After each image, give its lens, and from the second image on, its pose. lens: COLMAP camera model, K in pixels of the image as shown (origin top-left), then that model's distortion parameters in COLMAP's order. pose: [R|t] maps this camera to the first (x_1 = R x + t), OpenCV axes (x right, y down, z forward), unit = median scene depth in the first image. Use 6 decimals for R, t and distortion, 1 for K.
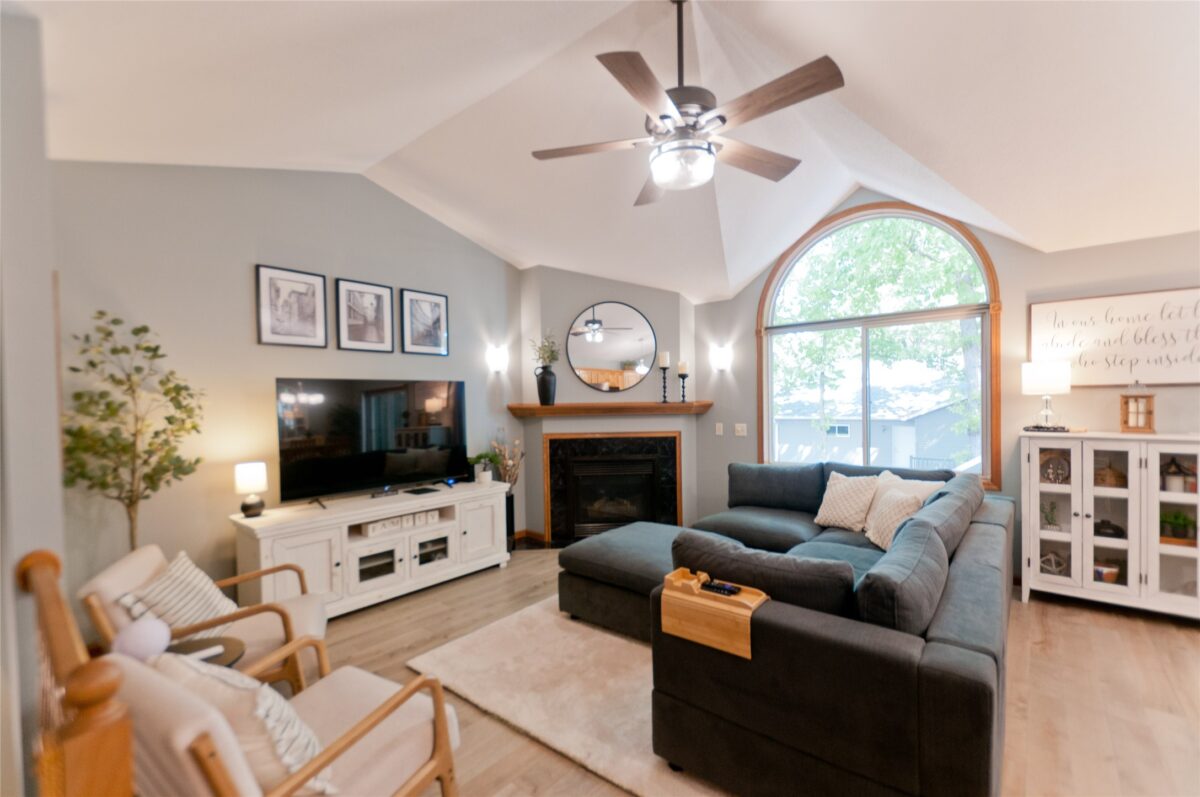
lens RADIAL K [[514.6, 0, 603.4], [0, 514.6, 409.3], [0, 0, 1]] dist [0.013283, -0.006842]
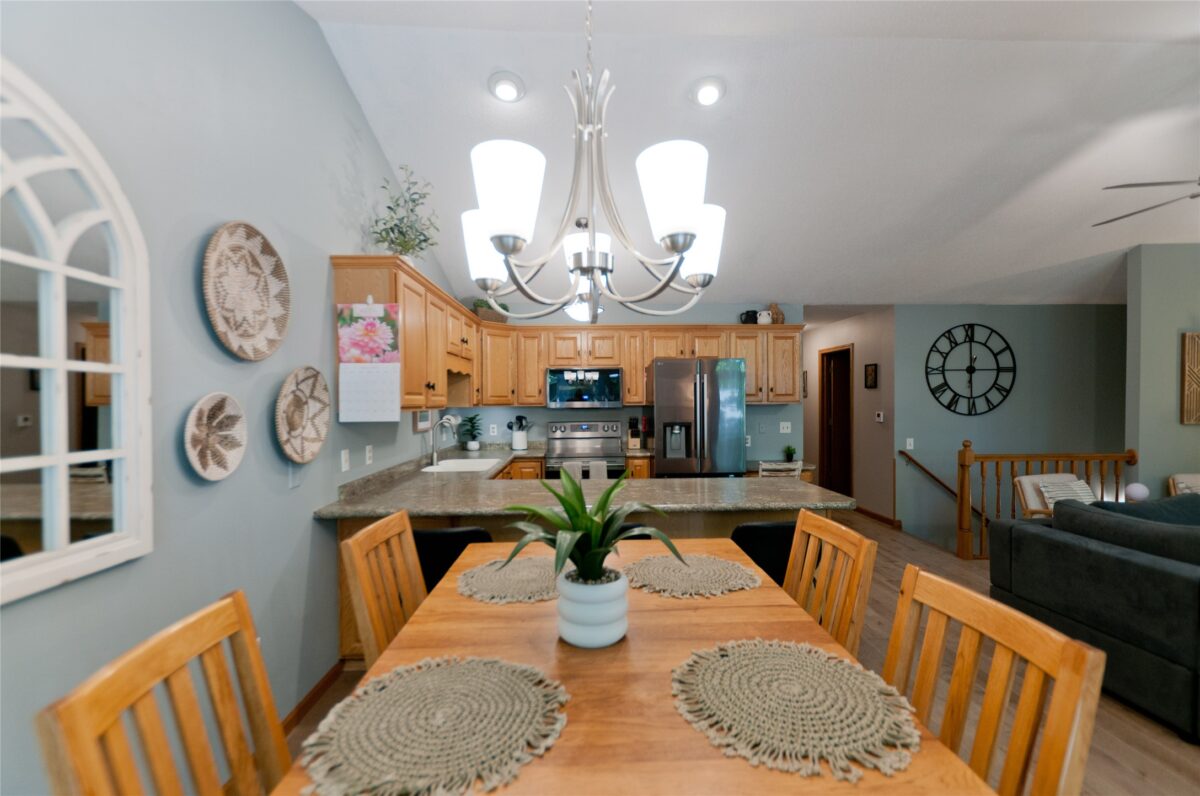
lens RADIAL K [[532.0, 0, 603.0], [0, 532.0, 408.3], [0, 0, 1]] dist [0.014396, -0.006792]
pose [[-0.734894, 0.034284, -0.677315, 1.200631], [0.006109, 0.999016, 0.043939, -0.031519], [0.678154, 0.028153, -0.734380, 0.517987]]
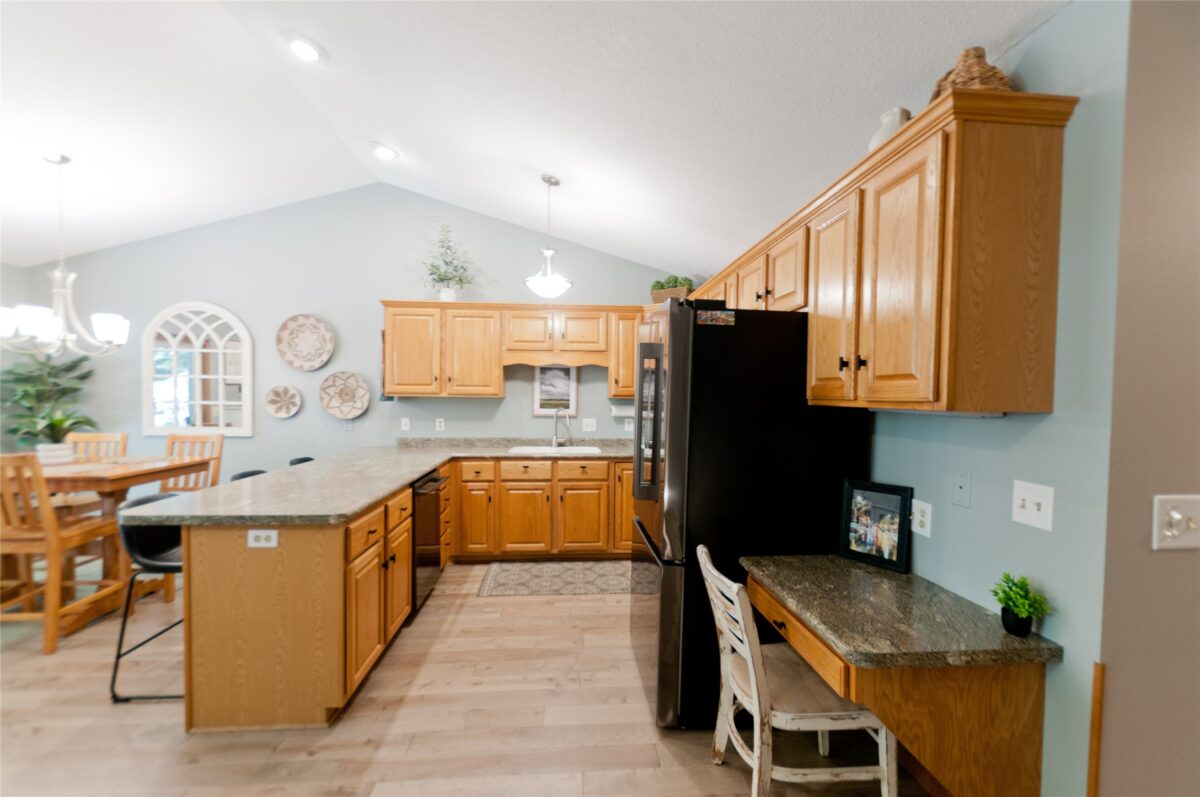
lens RADIAL K [[514.6, 0, 603.4], [0, 514.6, 409.3], [0, 0, 1]] dist [0.013283, -0.006842]
pose [[-0.697556, -0.010740, 0.716450, -0.186889], [0.016889, 0.999363, 0.031424, 0.004561], [-0.716331, 0.034020, -0.696931, 0.253627]]
